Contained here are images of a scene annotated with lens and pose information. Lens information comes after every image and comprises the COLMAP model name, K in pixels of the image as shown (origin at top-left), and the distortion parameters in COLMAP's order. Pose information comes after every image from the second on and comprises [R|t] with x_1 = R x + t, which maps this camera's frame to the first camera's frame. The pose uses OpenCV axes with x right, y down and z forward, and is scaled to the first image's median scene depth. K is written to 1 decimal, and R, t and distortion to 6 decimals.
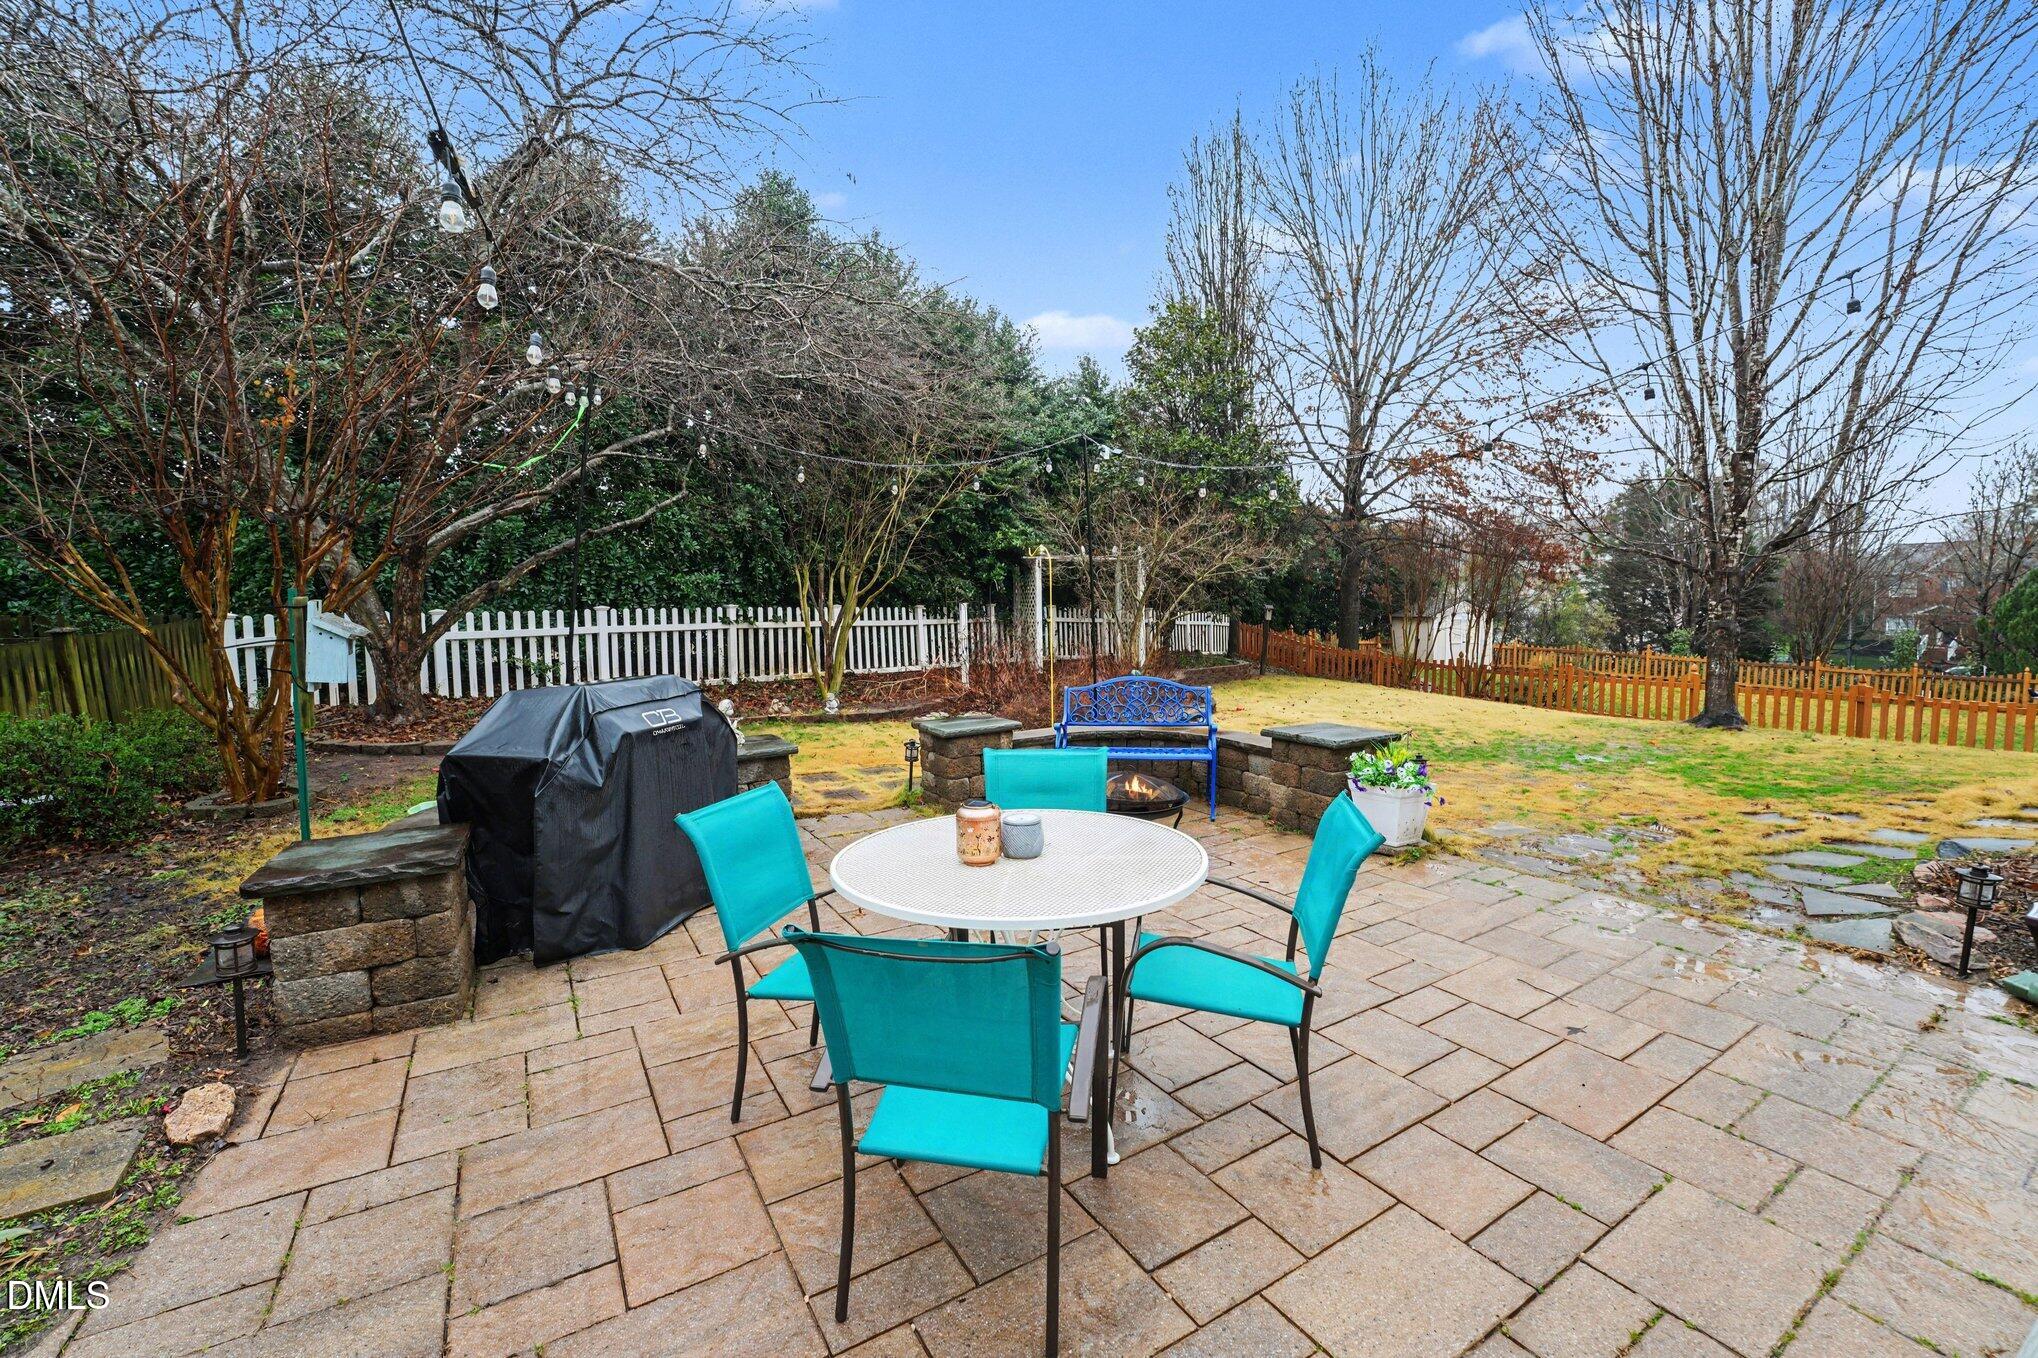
lens RADIAL K [[827.6, 0, 1014.3], [0, 827.6, 692.0], [0, 0, 1]] dist [-0.014318, 0.000111]
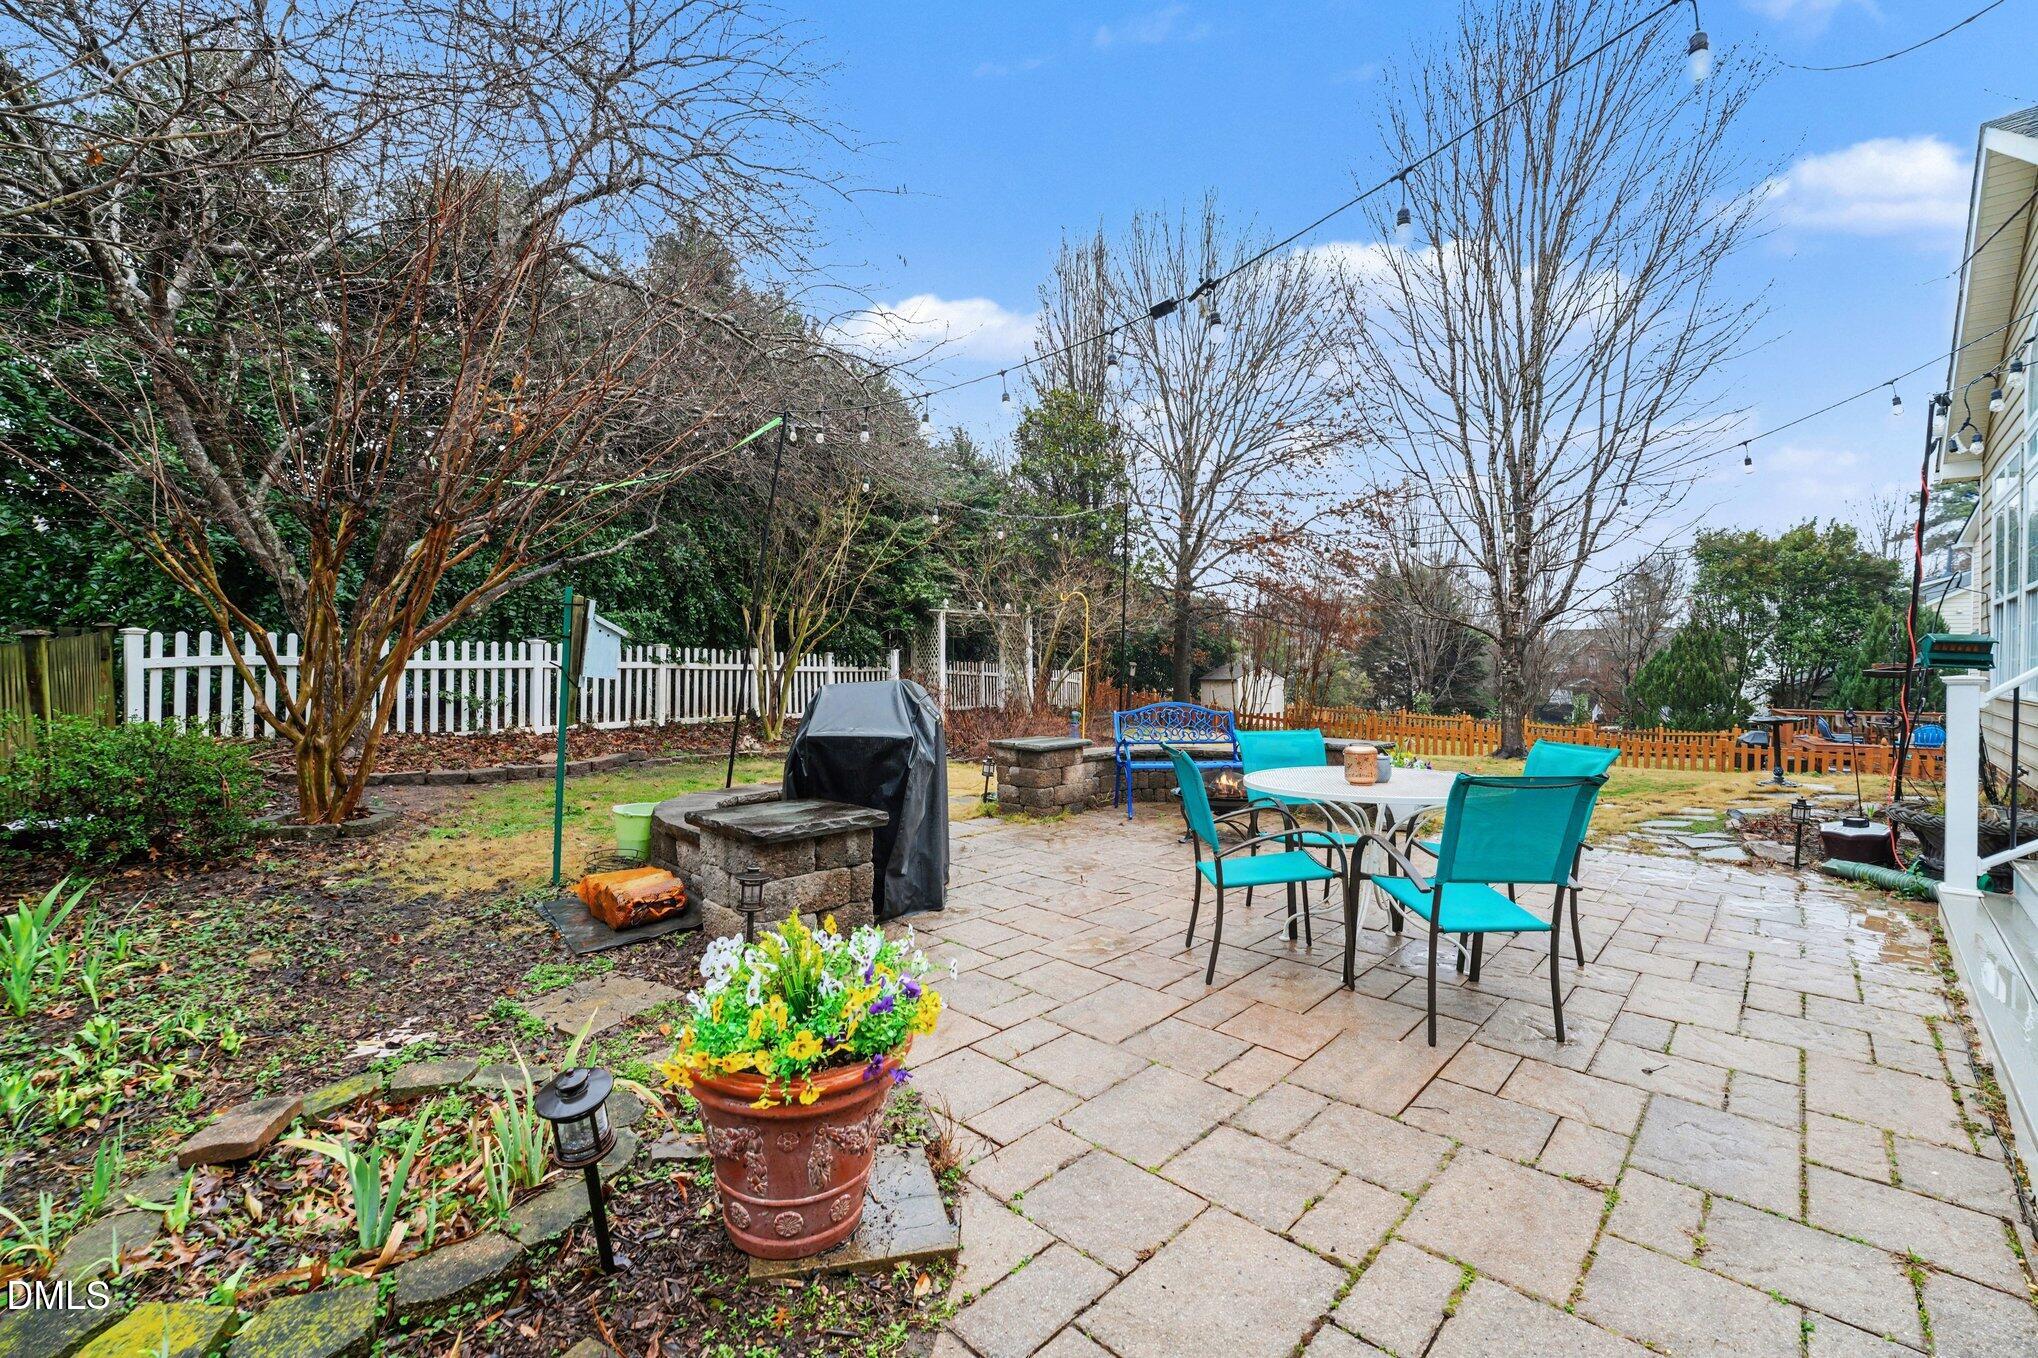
lens RADIAL K [[832.0, 0, 1014.6], [0, 832.0, 700.6], [0, 0, 1]] dist [-0.001198, -0.000047]
pose [[0.966355, 0.012016, 0.256930, -0.183715], [0.005091, 0.997819, -0.065817, 0.026778], [-0.257161, 0.064910, 0.964186, -0.048255]]
